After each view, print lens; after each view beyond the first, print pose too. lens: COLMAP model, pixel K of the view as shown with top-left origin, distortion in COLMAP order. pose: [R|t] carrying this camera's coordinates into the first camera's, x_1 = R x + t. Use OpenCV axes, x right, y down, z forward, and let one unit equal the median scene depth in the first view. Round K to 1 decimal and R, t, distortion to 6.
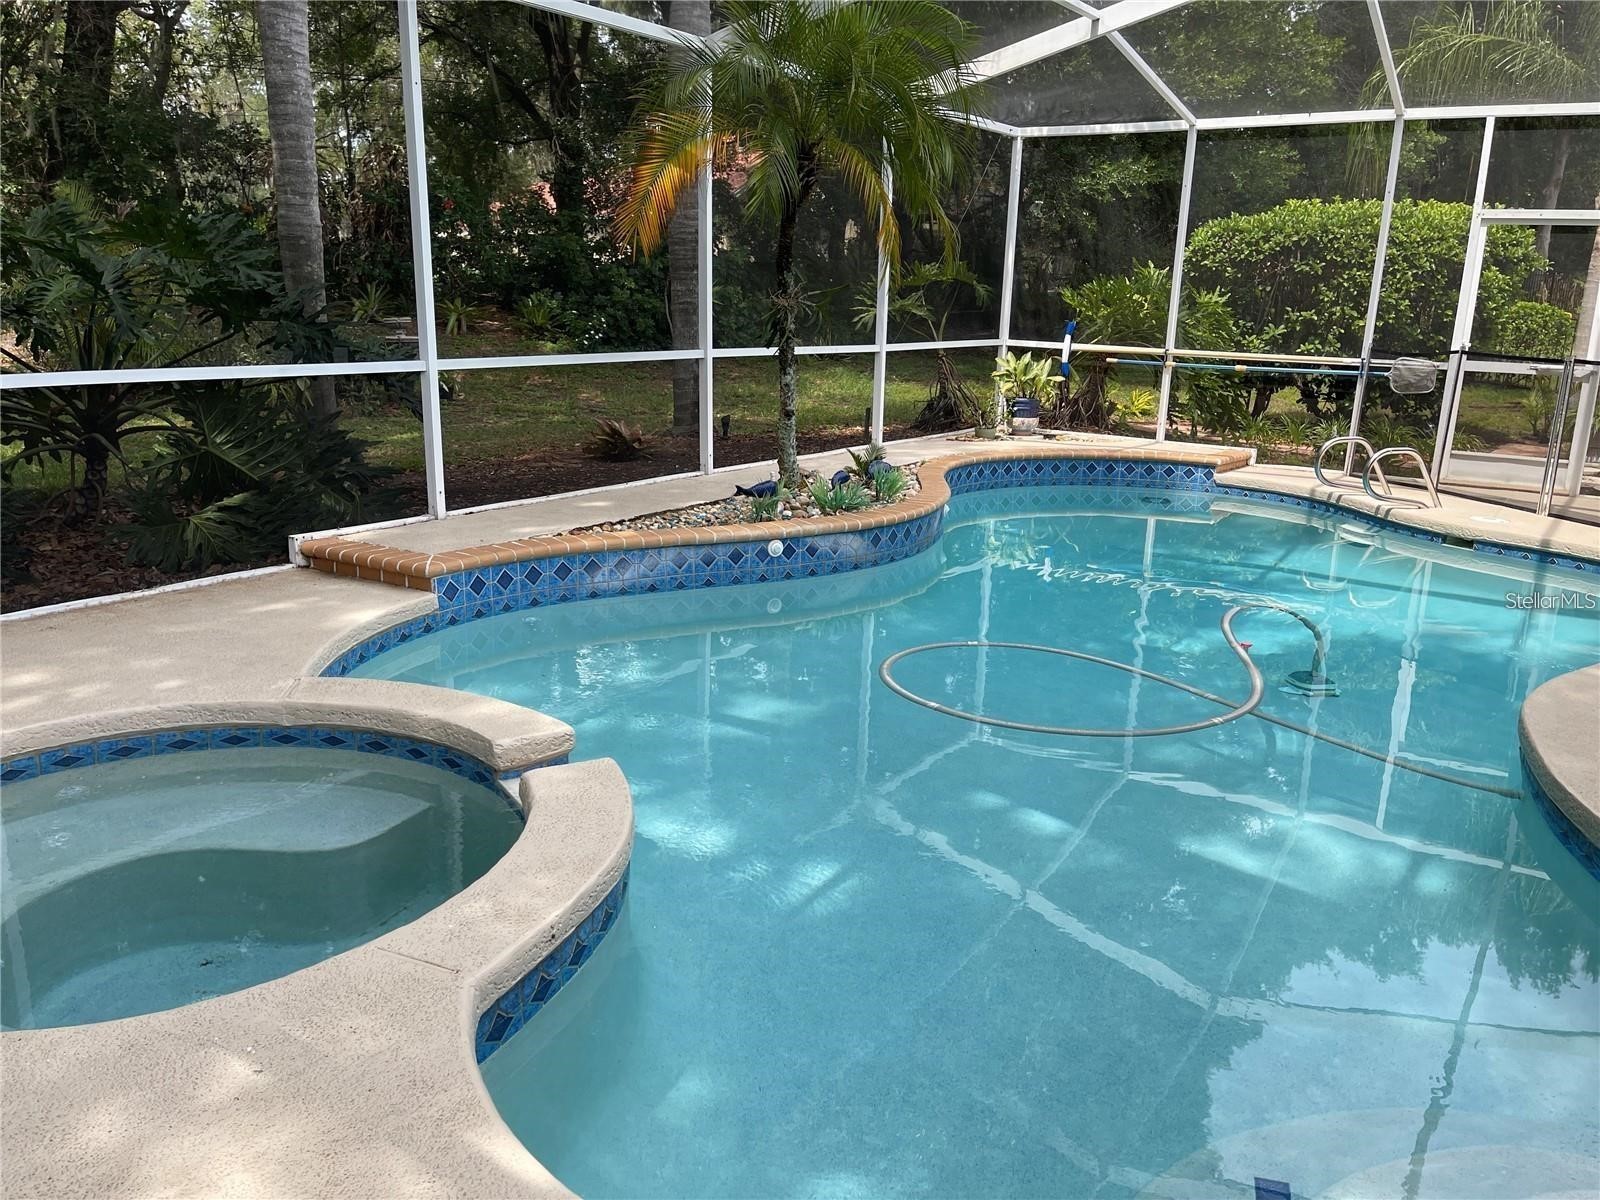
lens RADIAL K [[1198.7, 0, 800.0], [0, 1198.7, 600.0], [0, 0, 1]] dist [0.076950, -0.079103]
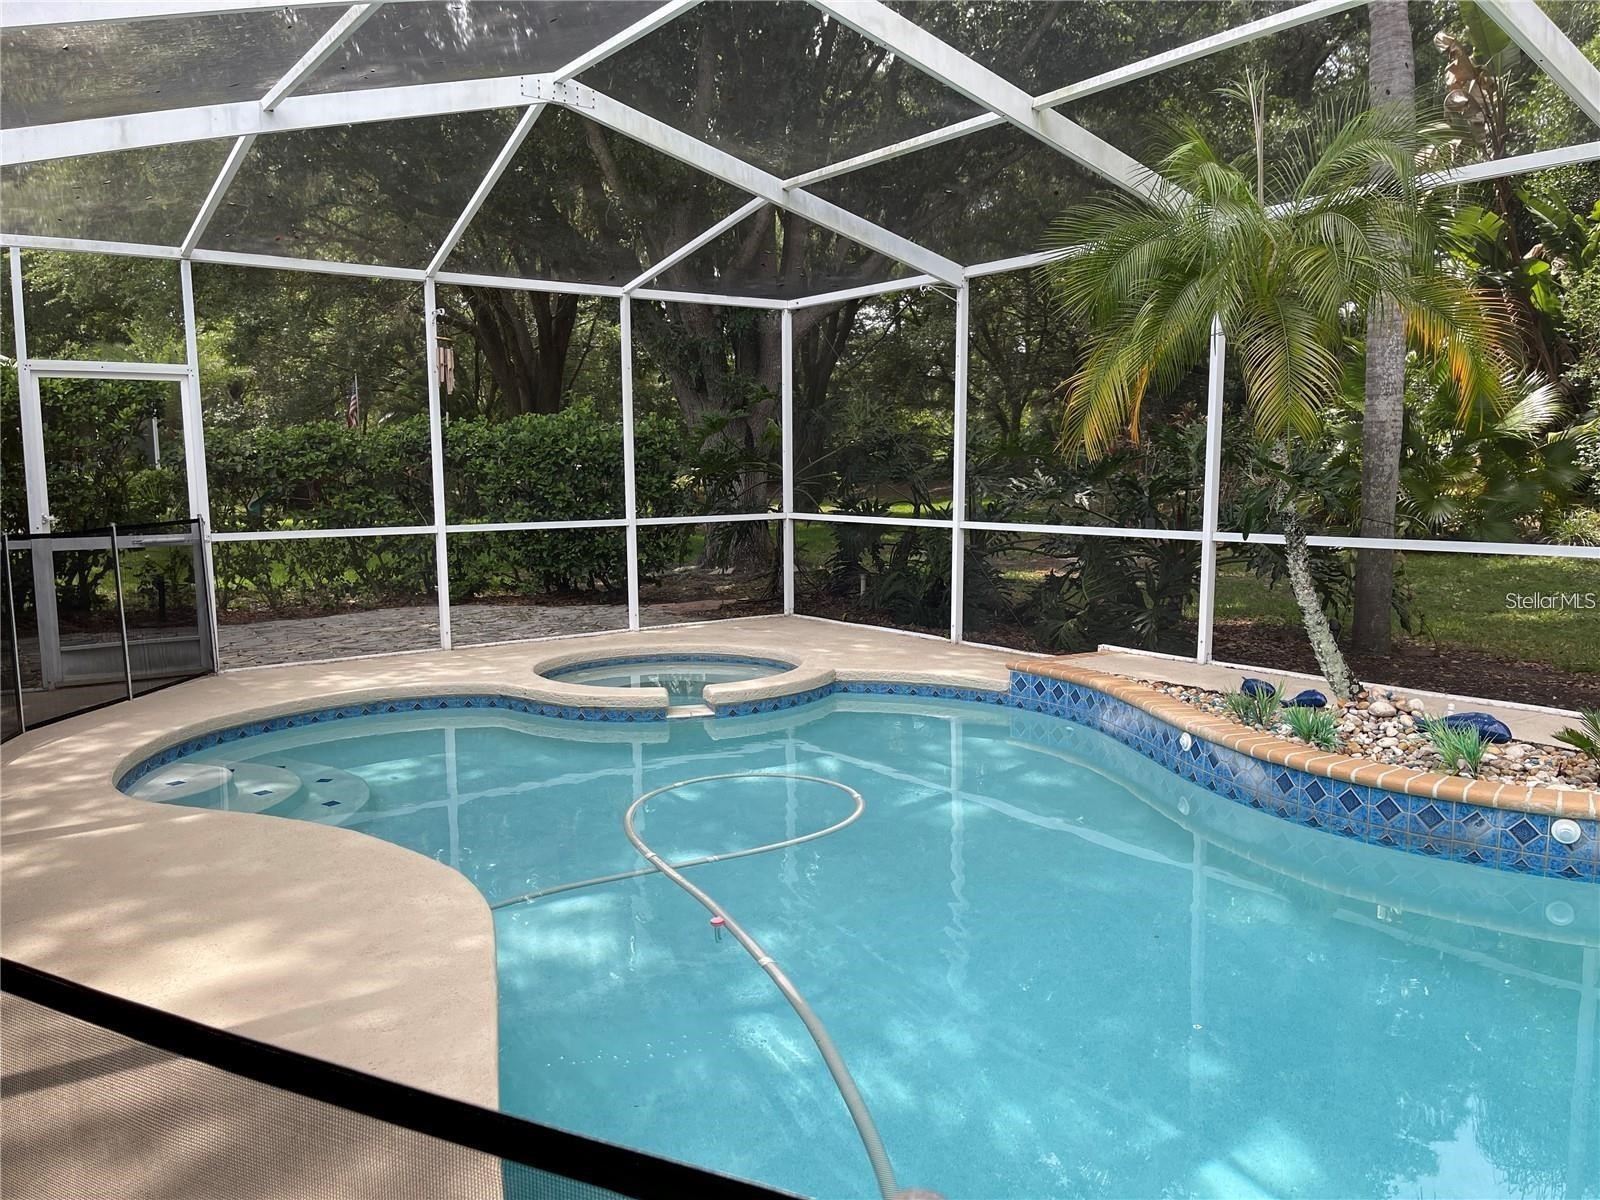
lens RADIAL K [[1198.7, 0, 800.0], [0, 1198.7, 600.0], [0, 0, 1]] dist [0.076950, -0.079103]
pose [[-0.310396, 0.088732, -0.946457, 0.896395], [-0.233760, 0.957937, 0.166471, -0.221612], [0.921417, 0.272916, -0.276598, 0.902703]]
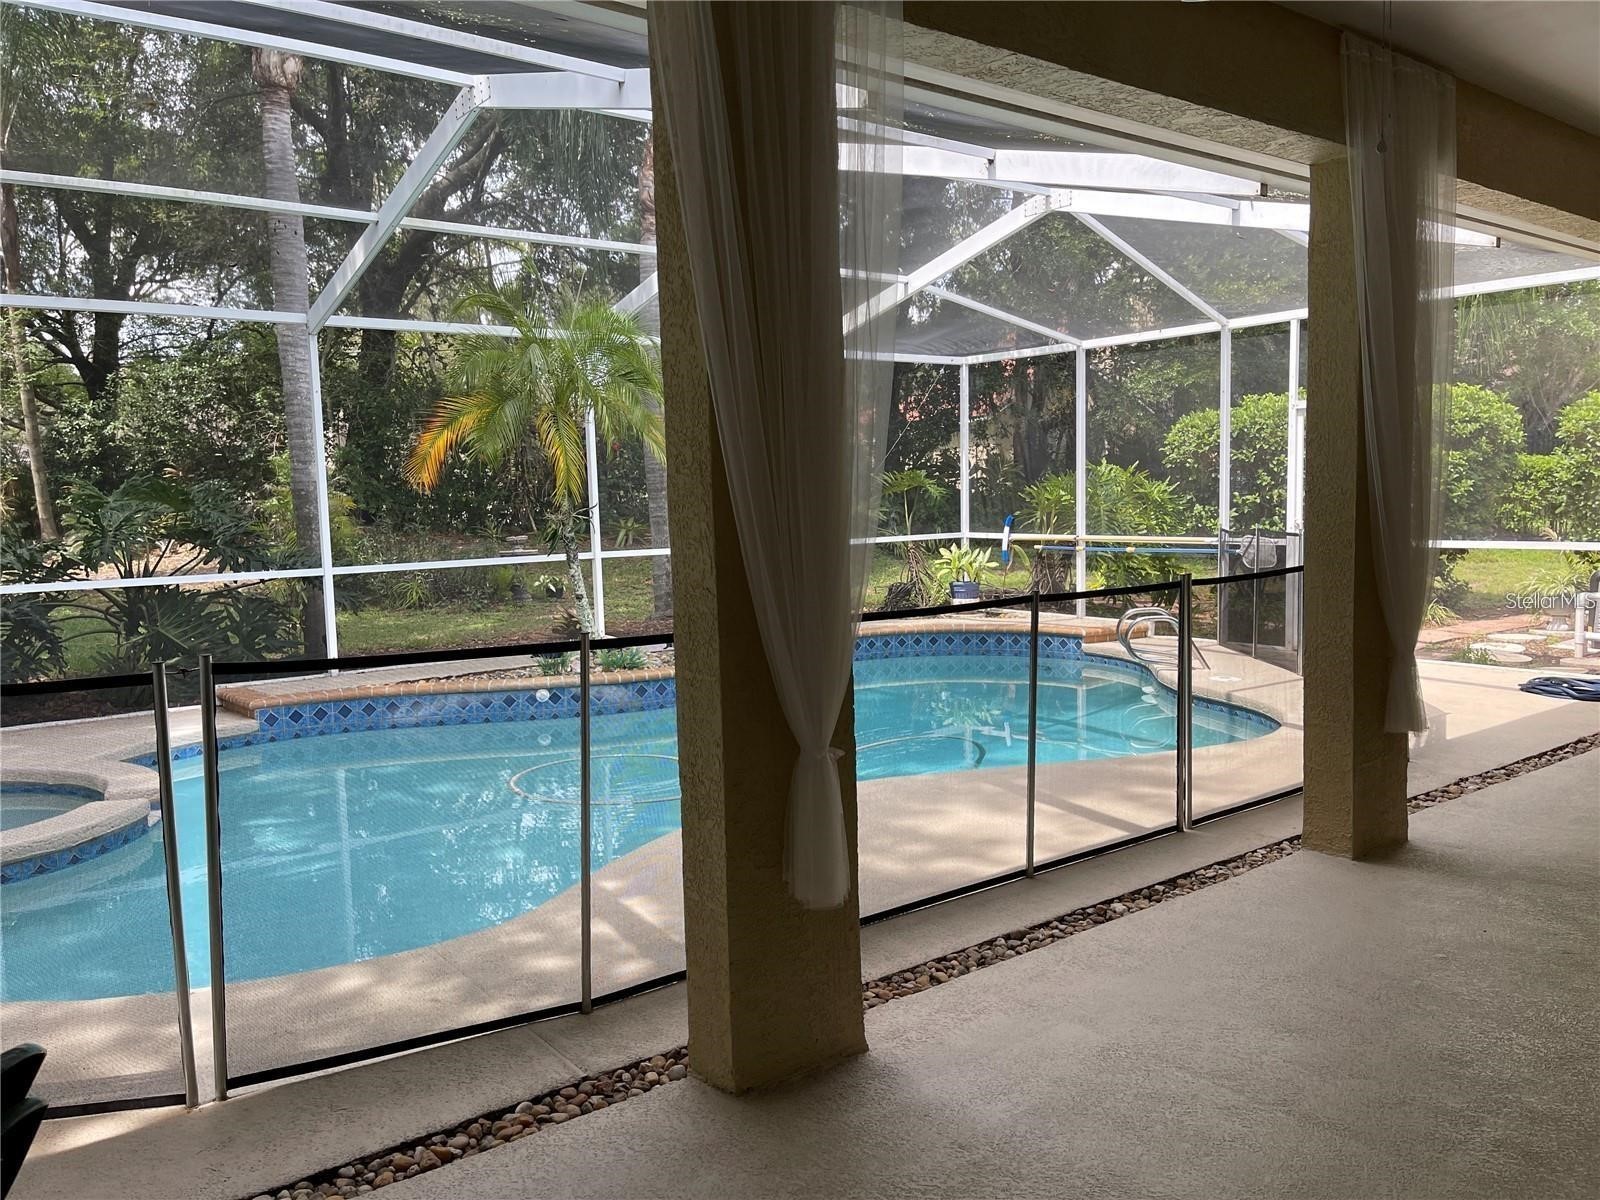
lens RADIAL K [[1198.7, 0, 800.0], [0, 1198.7, 600.0], [0, 0, 1]] dist [0.076950, -0.079103]
pose [[0.952507, -0.026297, -0.303379, 0.632747], [-0.023524, 0.986933, -0.159406, 0.056393], [0.303606, 0.158972, 0.939442, -0.184725]]
